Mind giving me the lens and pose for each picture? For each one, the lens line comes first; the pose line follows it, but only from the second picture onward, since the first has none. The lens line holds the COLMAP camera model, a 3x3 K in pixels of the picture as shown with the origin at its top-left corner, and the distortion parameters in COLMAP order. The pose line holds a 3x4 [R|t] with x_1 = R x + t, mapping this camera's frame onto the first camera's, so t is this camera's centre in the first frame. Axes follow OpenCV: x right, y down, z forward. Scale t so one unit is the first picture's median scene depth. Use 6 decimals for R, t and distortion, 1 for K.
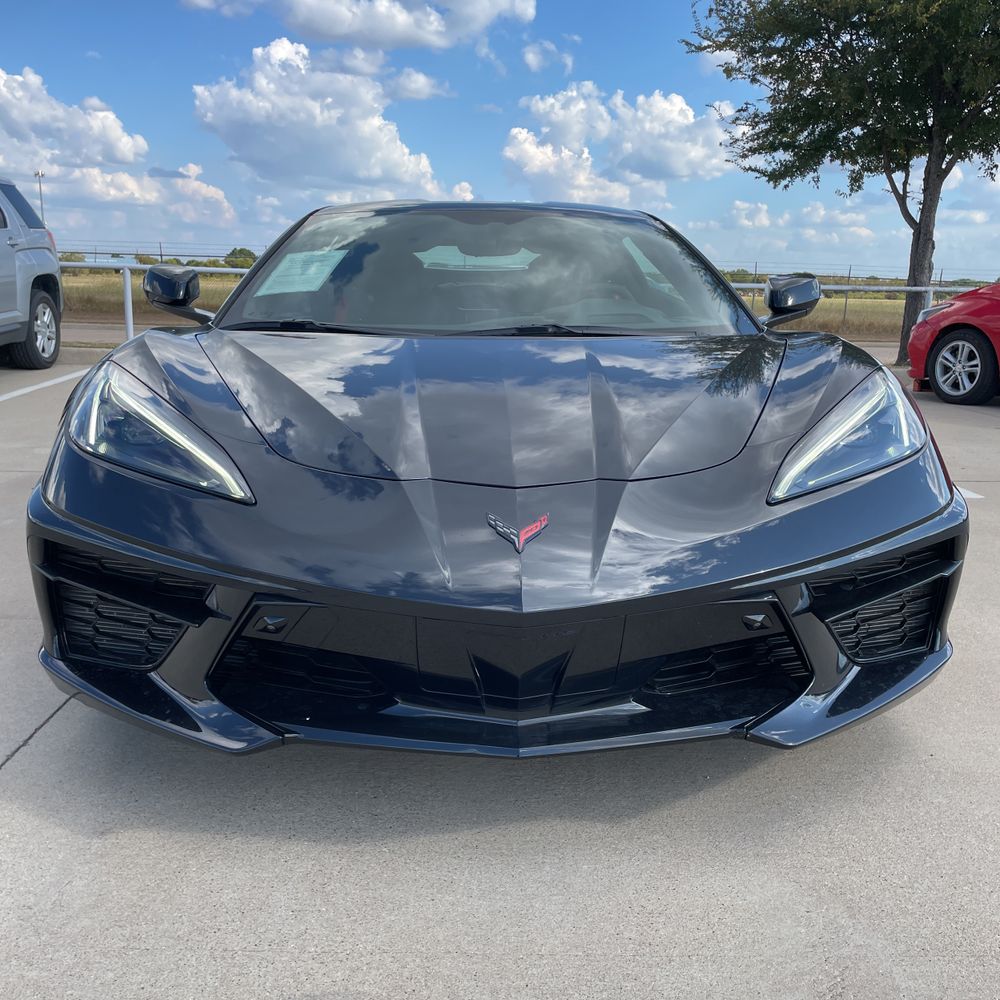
lens RADIAL K [[999.7, 0, 511.6], [0, 999.7, 500.3], [0, 0, 1]] dist [0.074171, -0.101386]
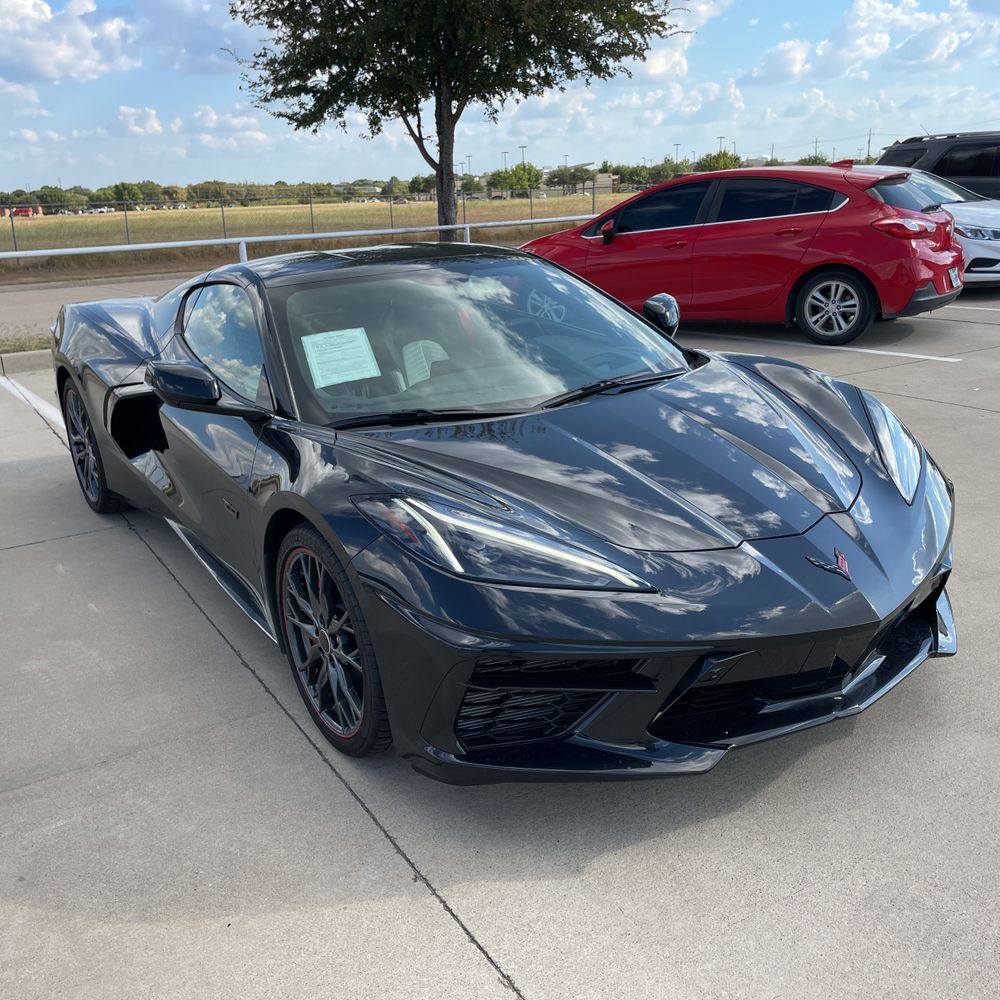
lens RADIAL K [[996.0, 0, 494.6], [0, 996.0, 510.2], [0, 0, 1]] dist [0.078566, -0.115511]
pose [[0.856904, -0.214012, 0.468951, -0.197102], [0.169122, 0.976107, 0.136425, -0.059795], [-0.486943, -0.037593, 0.872624, -0.005247]]
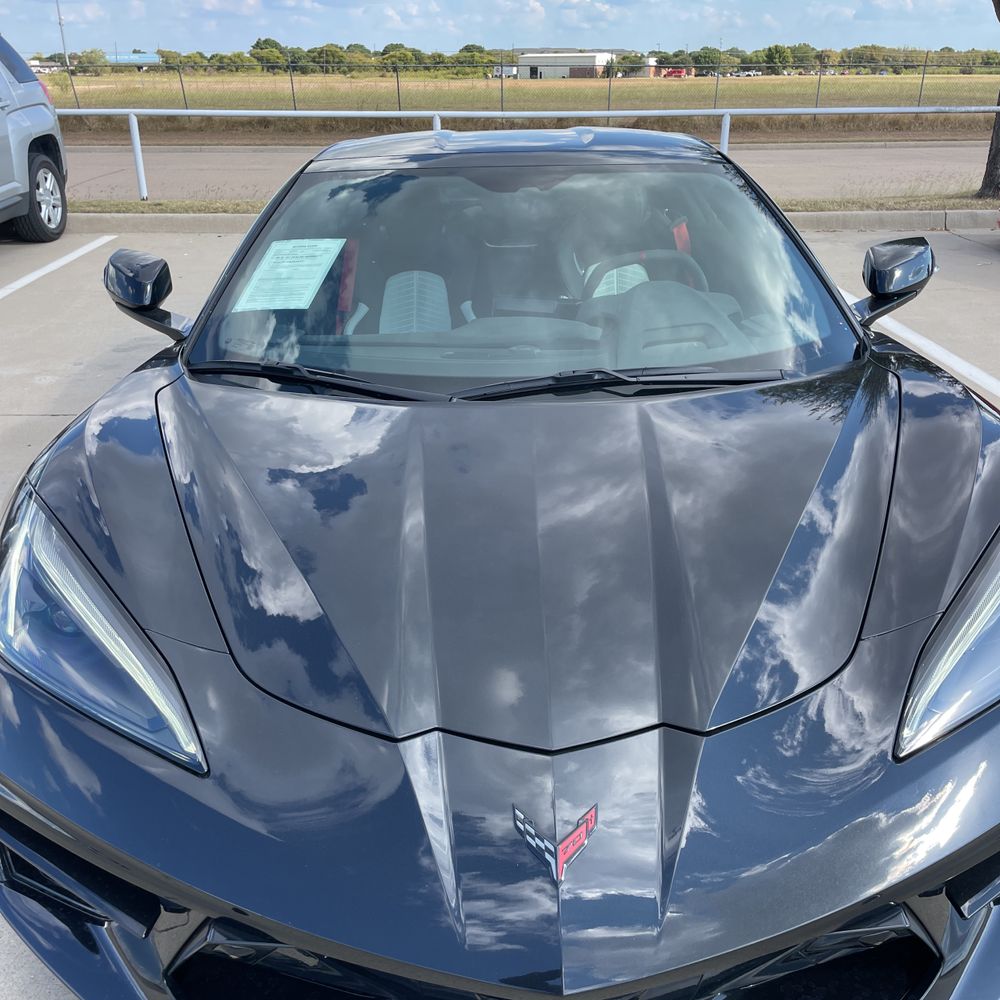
lens RADIAL K [[999.7, 0, 511.6], [0, 999.7, 500.3], [0, 0, 1]] dist [0.074171, -0.101386]
pose [[0.998826, -0.011522, -0.047044, 0.002360], [0.020264, 0.981612, 0.189808, -0.064456], [0.043992, -0.190539, 0.980693, 0.057207]]
